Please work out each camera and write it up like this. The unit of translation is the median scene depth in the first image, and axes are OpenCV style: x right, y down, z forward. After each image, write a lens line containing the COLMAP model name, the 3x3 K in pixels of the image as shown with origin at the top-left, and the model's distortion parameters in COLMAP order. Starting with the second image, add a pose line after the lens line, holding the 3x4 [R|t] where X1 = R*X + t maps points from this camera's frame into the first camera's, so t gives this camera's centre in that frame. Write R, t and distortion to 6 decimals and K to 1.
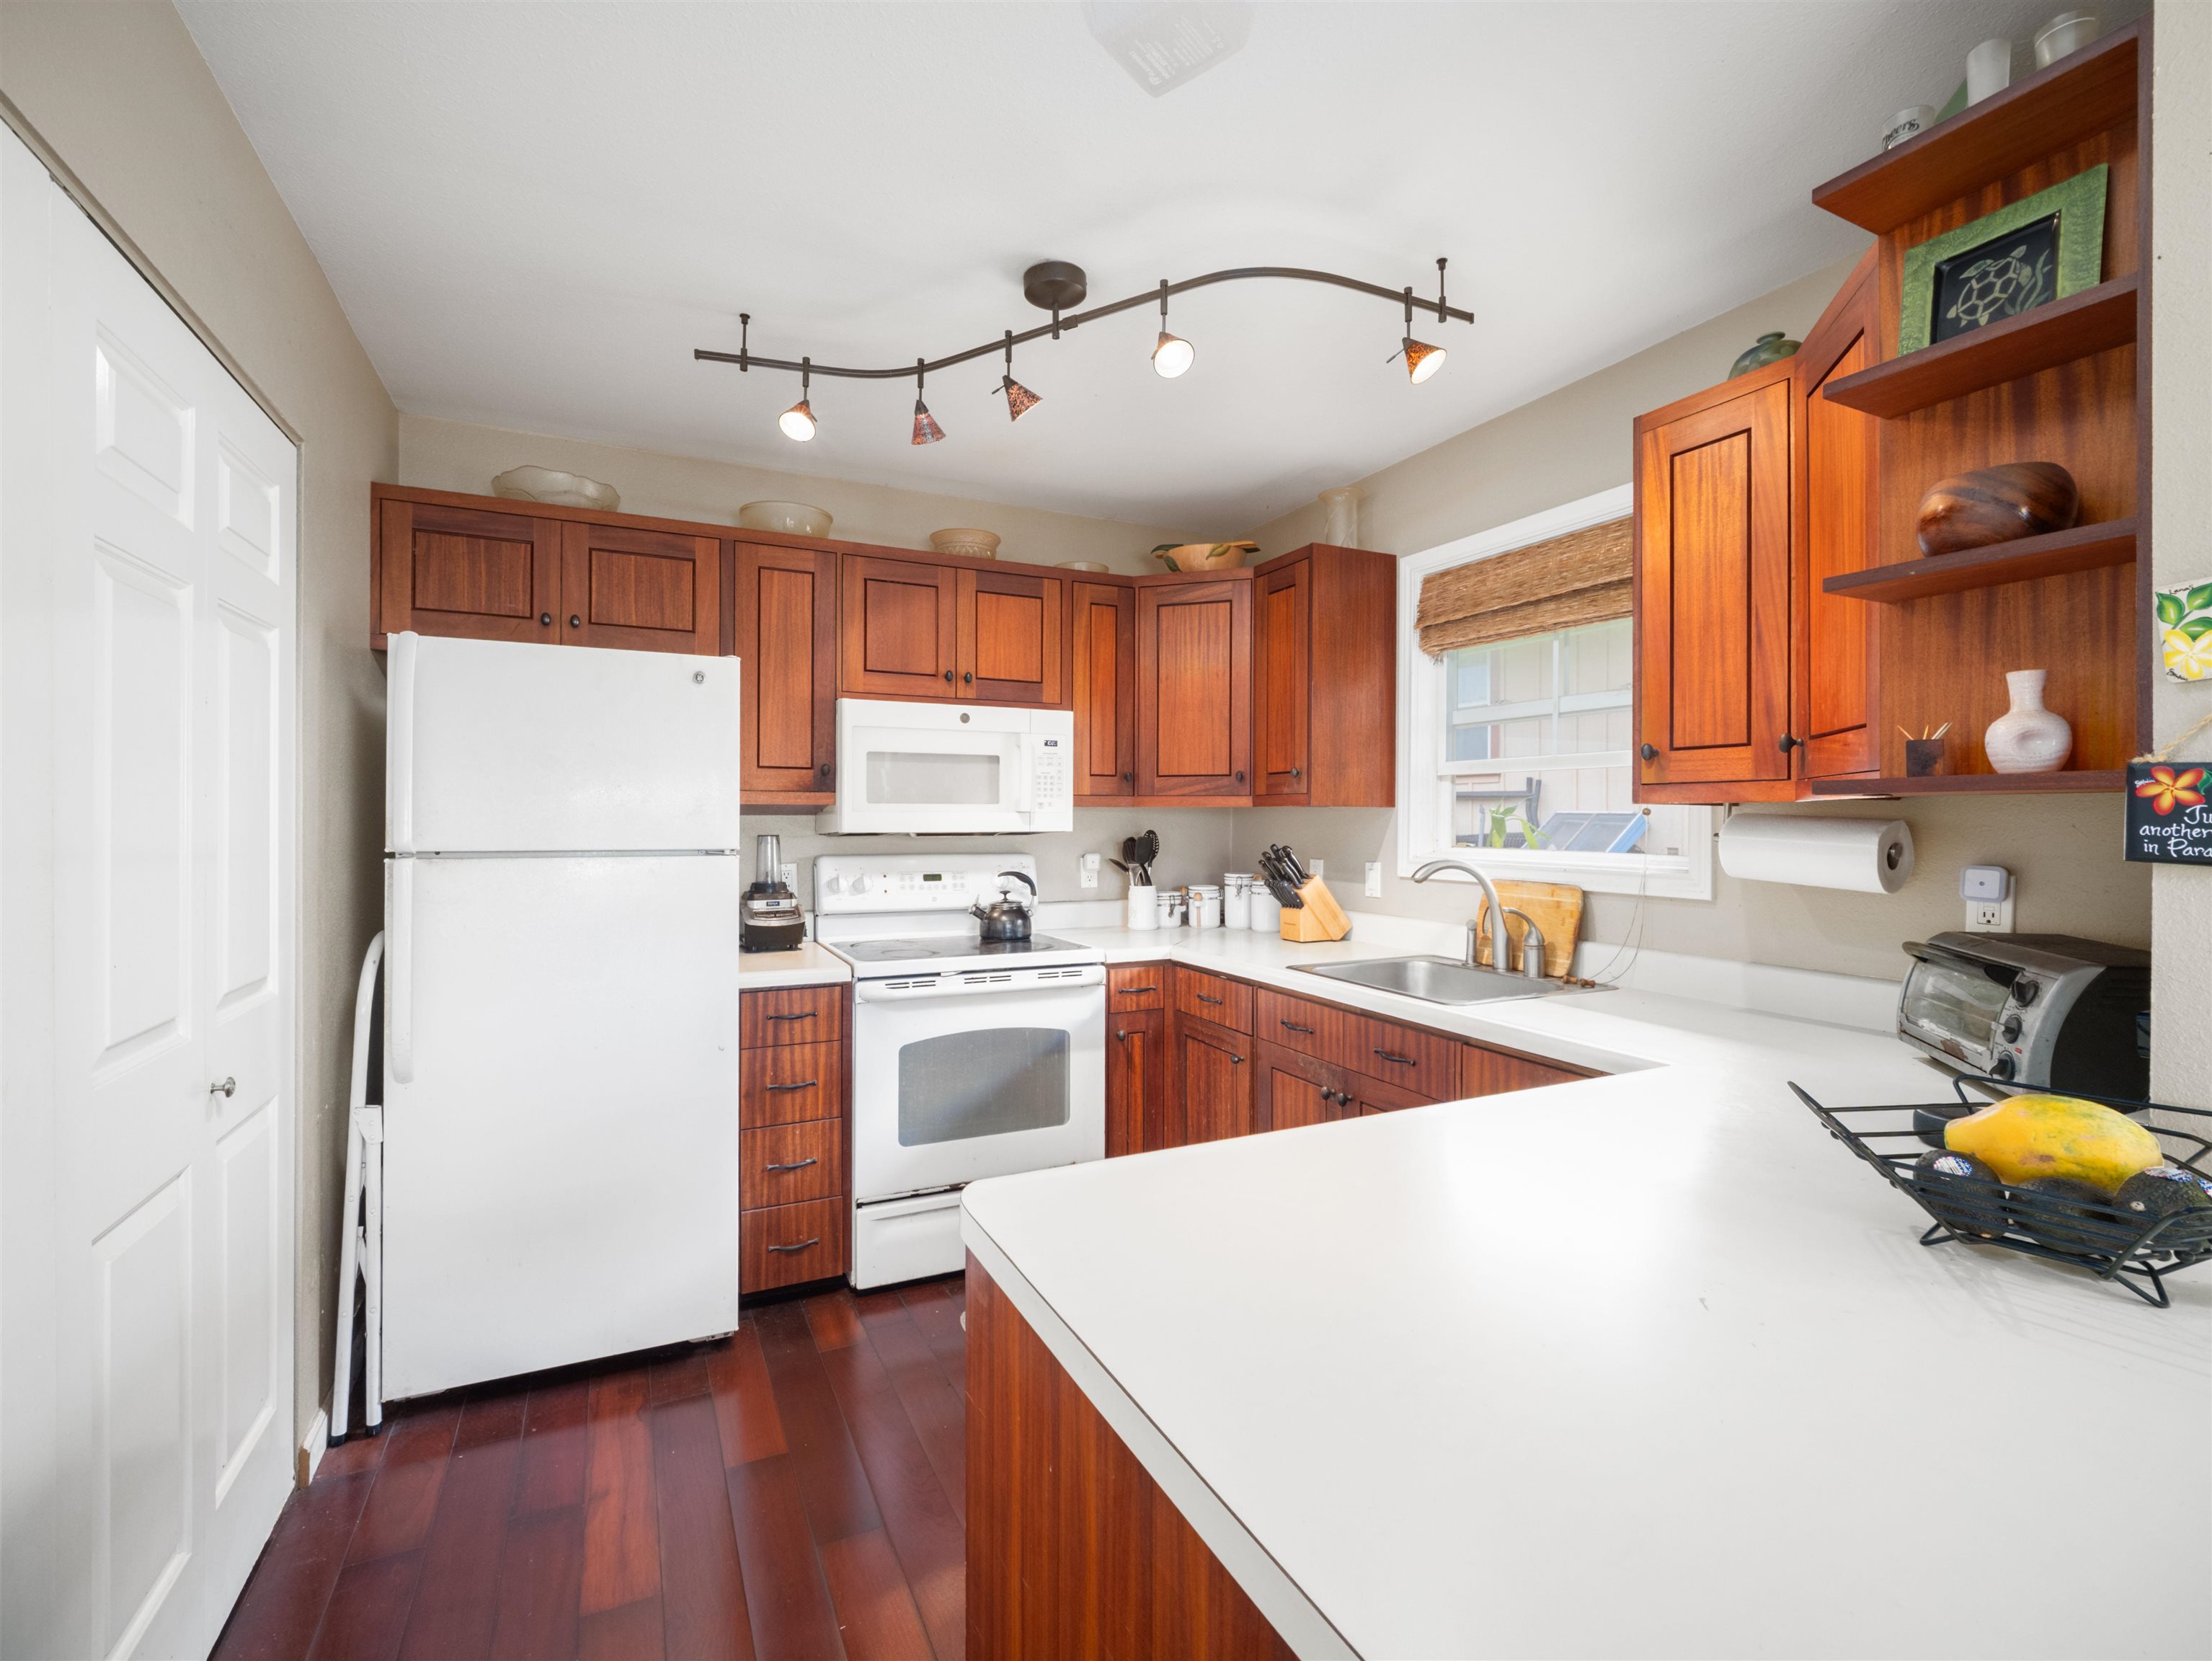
lens RADIAL K [[987.6, 0, 1109.6], [0, 987.6, 818.8], [0, 0, 1]] dist [0.000117, -0.000685]
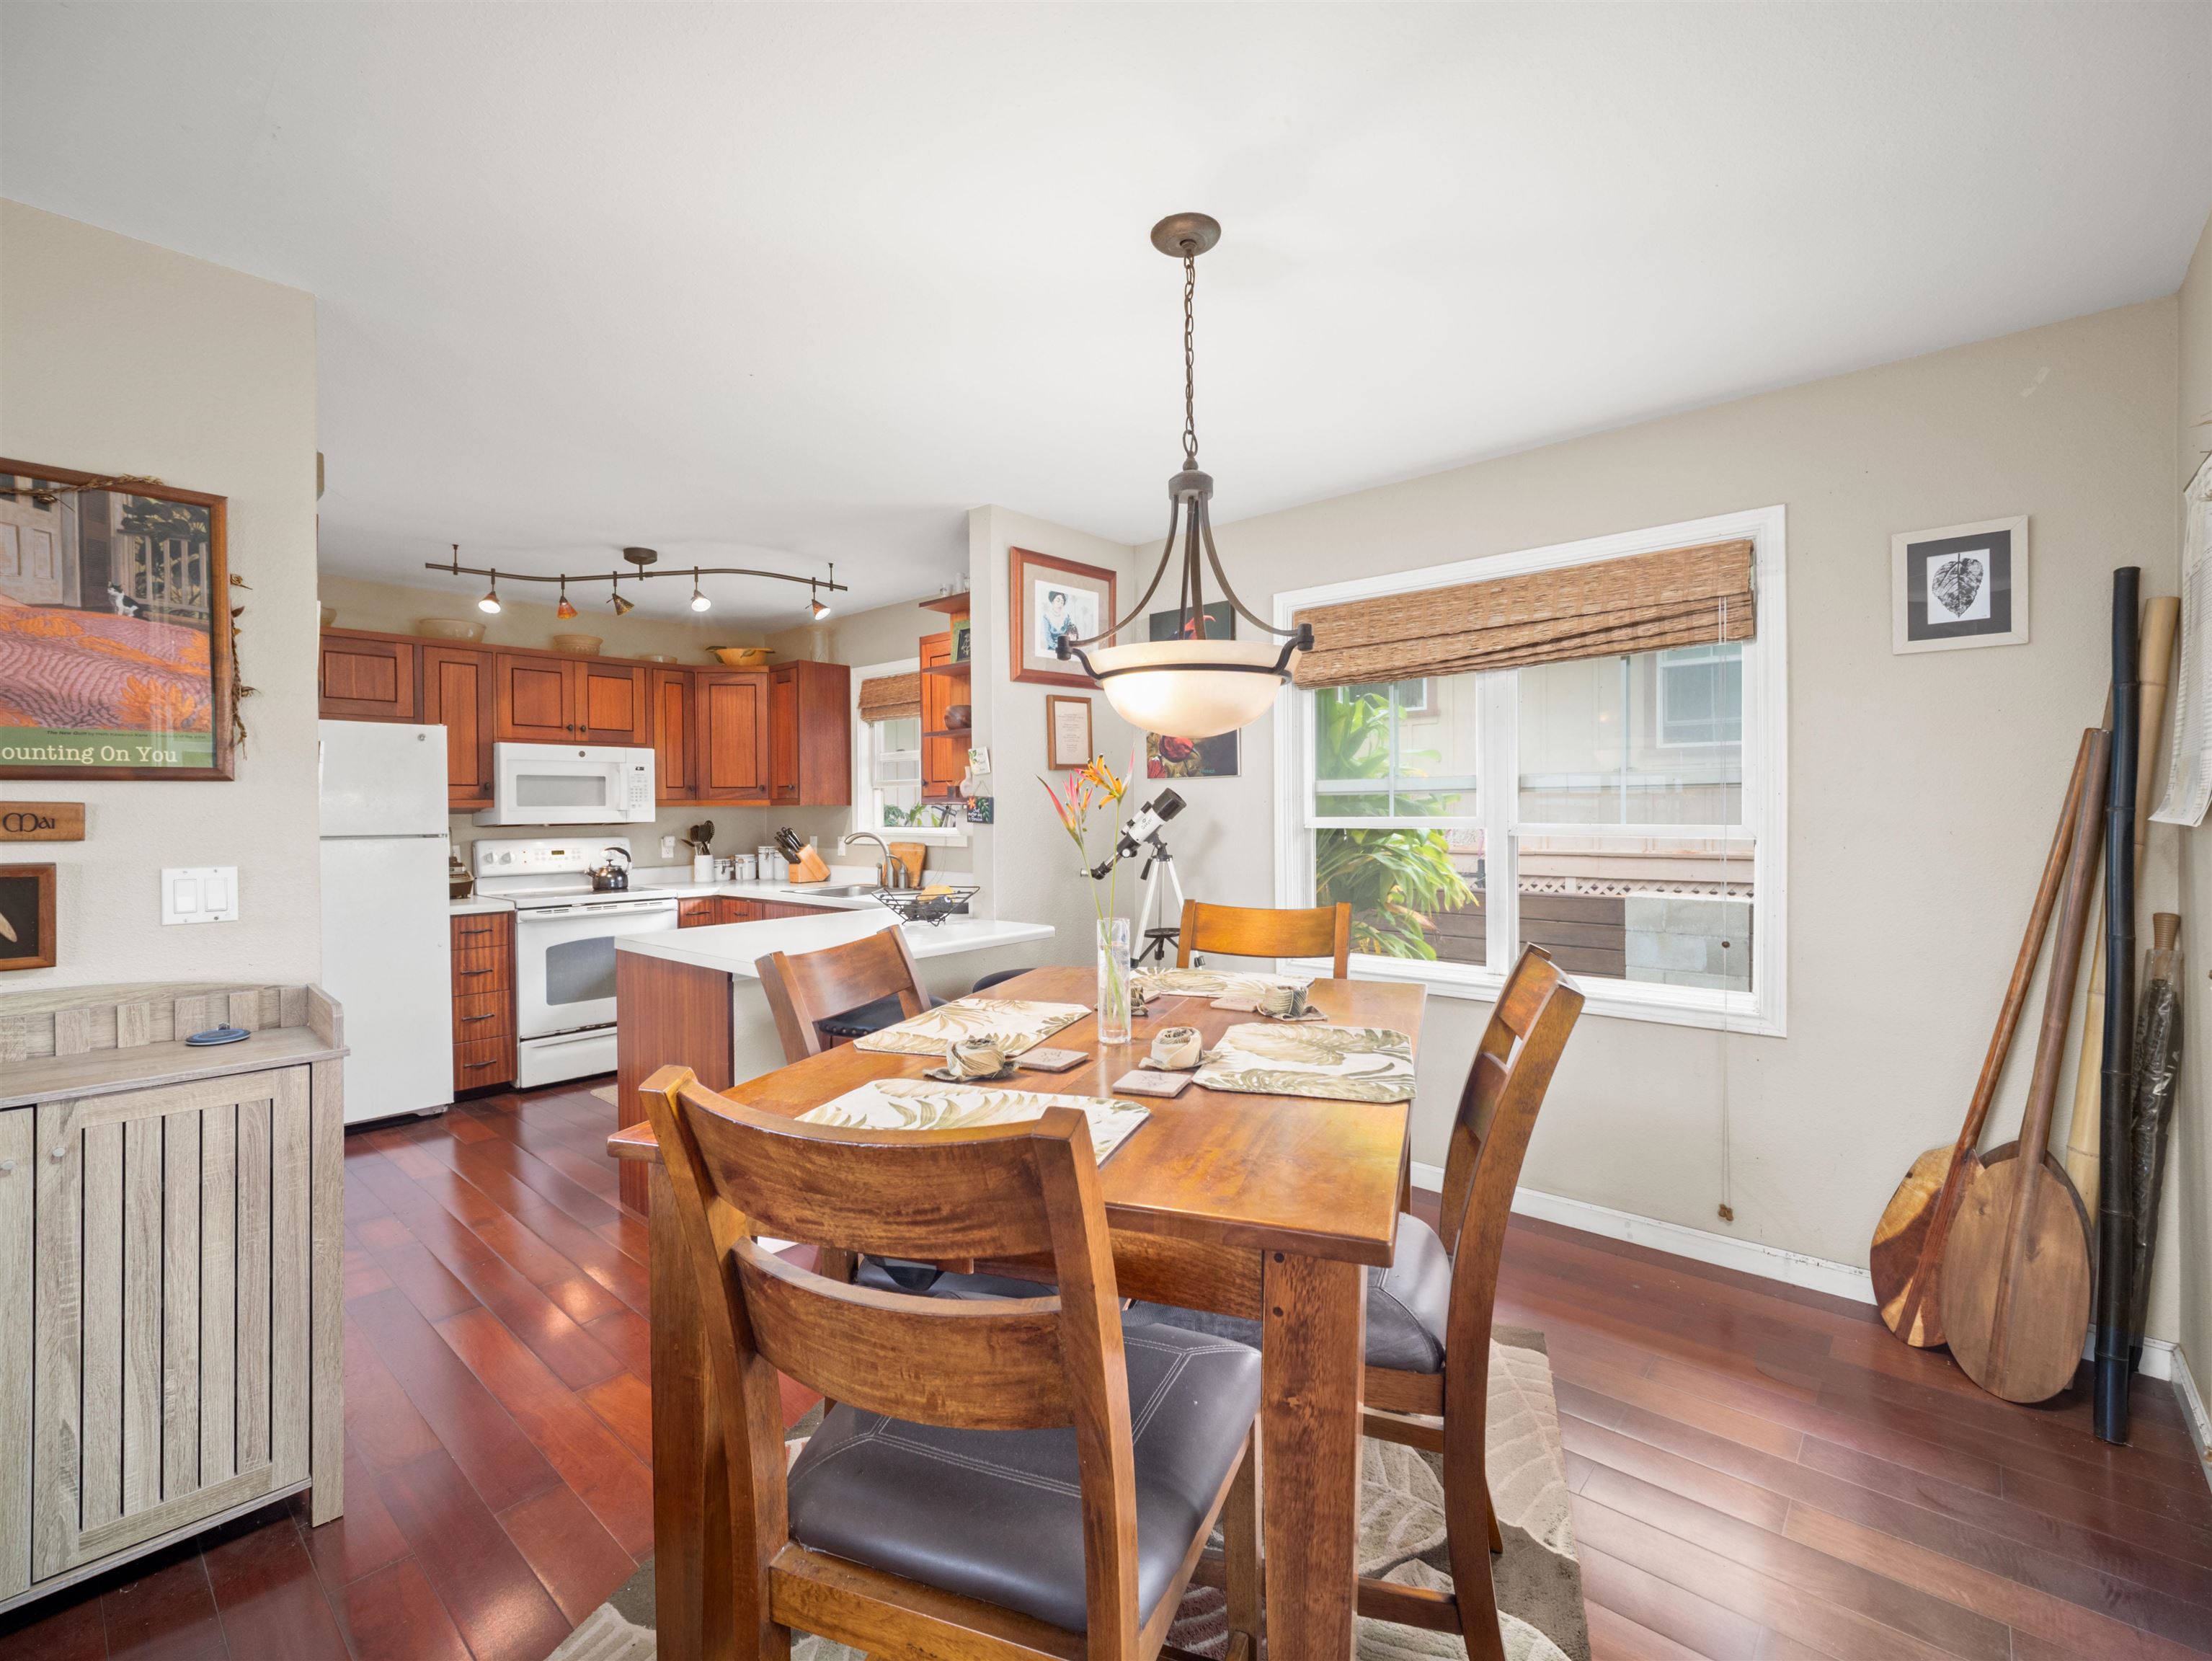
lens RADIAL K [[987.6, 0, 1109.6], [0, 987.6, 818.8], [0, 0, 1]] dist [0.000117, -0.000685]
pose [[0.924553, -0.014365, 0.380783, 0.038728], [0.011352, 0.999884, 0.010157, -0.000529], [-0.380885, -0.005068, 0.924609, -0.868436]]
